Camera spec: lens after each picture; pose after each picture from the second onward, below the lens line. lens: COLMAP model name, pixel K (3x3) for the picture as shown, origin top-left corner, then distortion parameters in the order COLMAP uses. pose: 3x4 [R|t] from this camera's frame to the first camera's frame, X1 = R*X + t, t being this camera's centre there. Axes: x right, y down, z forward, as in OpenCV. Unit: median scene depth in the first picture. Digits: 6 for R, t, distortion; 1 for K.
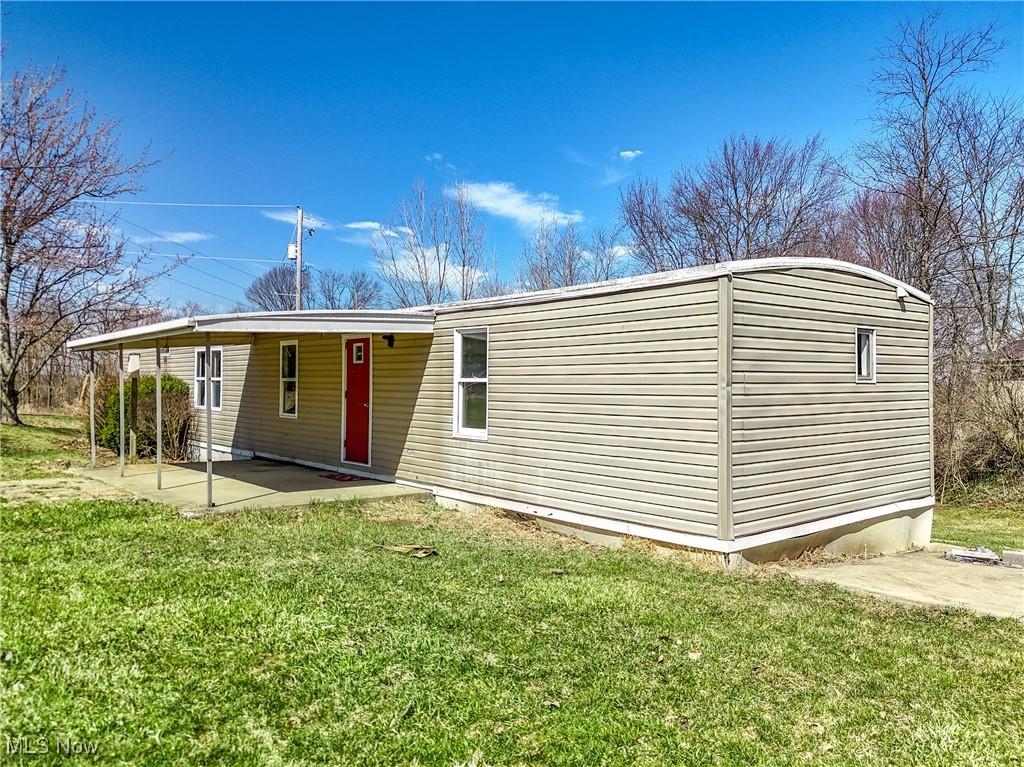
lens RADIAL K [[750.8, 0, 517.1], [0, 750.8, 379.7], [0, 0, 1]] dist [0.090181, -0.091403]
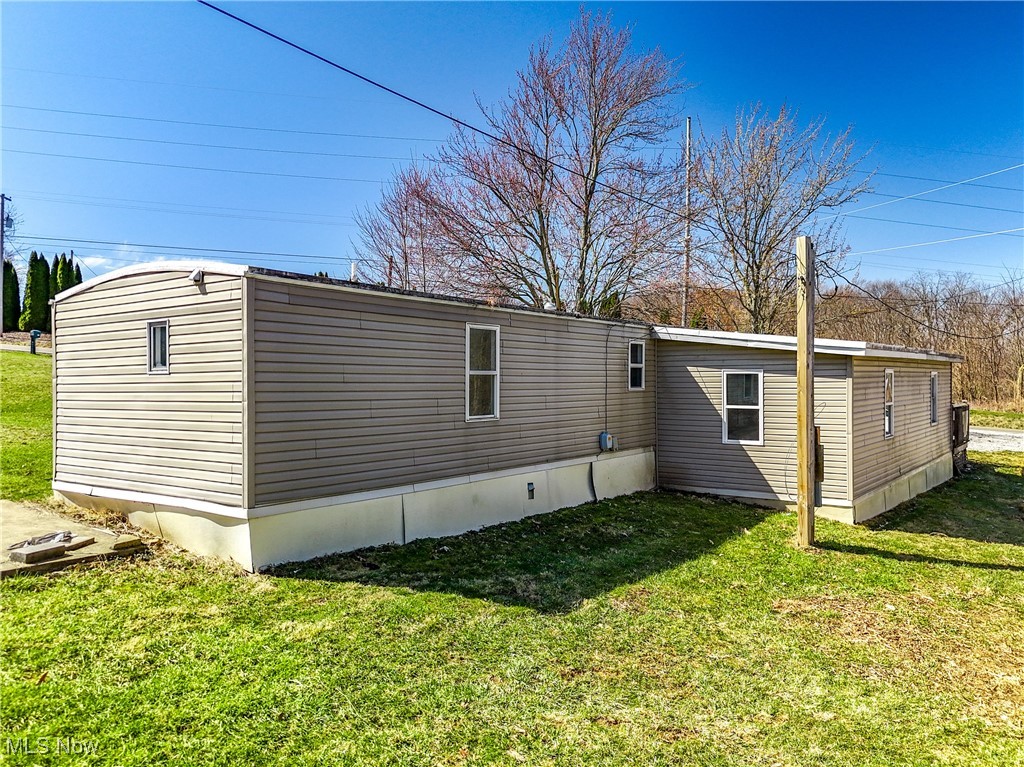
lens RADIAL K [[750.8, 0, 517.1], [0, 750.8, 379.7], [0, 0, 1]] dist [0.090181, -0.091403]
pose [[0.248821, -0.009835, -0.968499, 1.435617], [0.010335, 0.999918, -0.007499, 0.022721], [0.968494, -0.008144, 0.248903, 1.099359]]
